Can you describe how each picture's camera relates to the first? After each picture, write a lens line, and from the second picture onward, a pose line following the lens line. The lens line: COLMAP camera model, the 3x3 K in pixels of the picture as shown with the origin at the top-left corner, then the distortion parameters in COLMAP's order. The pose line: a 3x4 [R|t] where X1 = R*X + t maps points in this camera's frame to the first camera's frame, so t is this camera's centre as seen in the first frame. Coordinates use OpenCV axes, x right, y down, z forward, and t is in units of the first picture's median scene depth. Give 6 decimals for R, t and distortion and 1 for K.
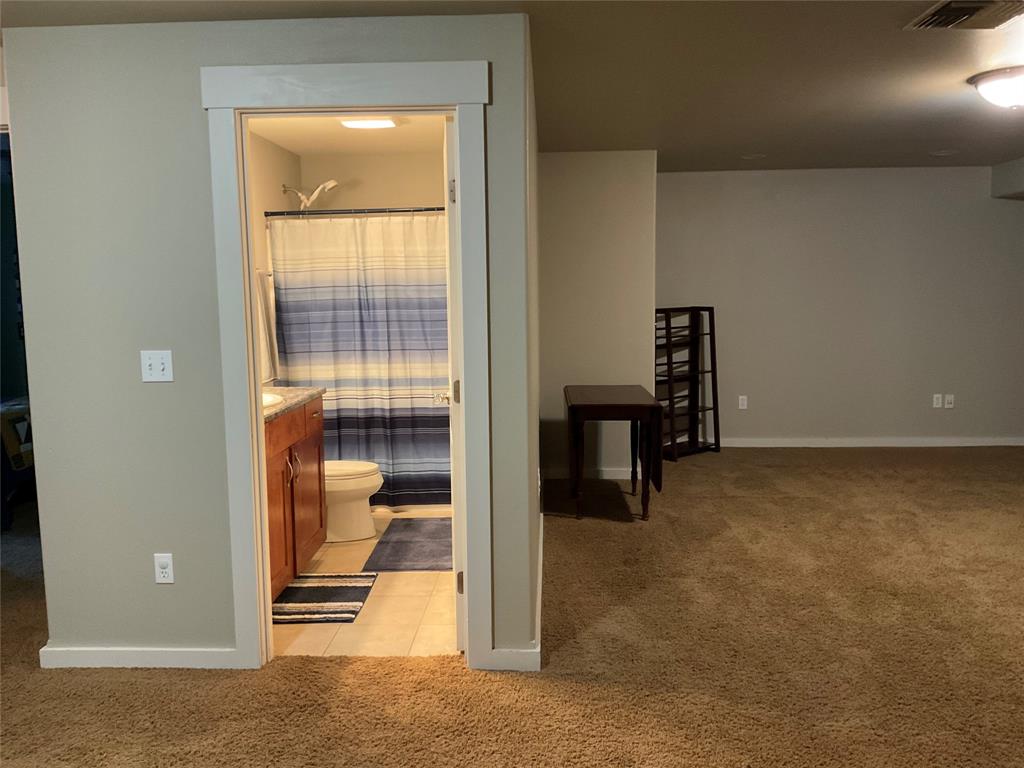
lens RADIAL K [[846.6, 0, 512.0], [0, 846.6, 384.0], [0, 0, 1]] dist [0.093262, -0.184194]
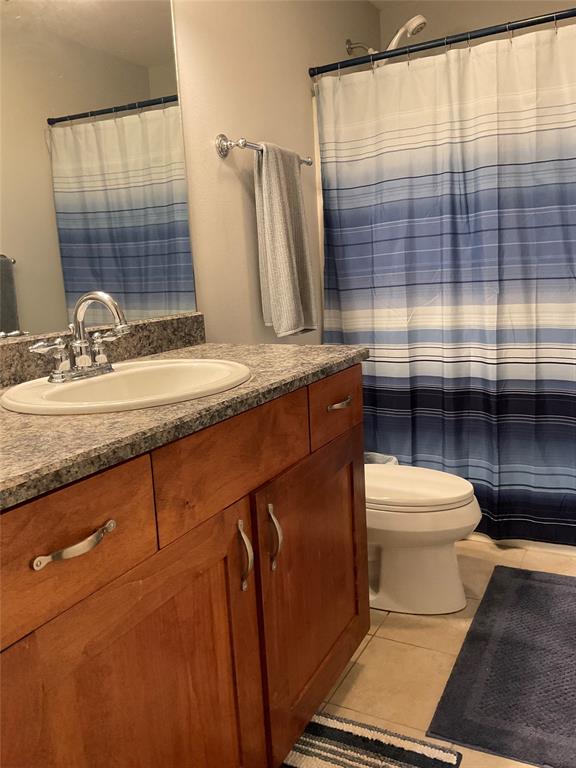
lens RADIAL K [[635.0, 0, 288.0], [0, 635.0, 384.0], [0, 0, 1]] dist [0.093262, -0.184194]
pose [[0.899088, 0.046225, -0.435320, -0.080858], [-0.010114, 0.996338, 0.084907, -0.004917], [0.437650, -0.071936, 0.896263, 0.535487]]
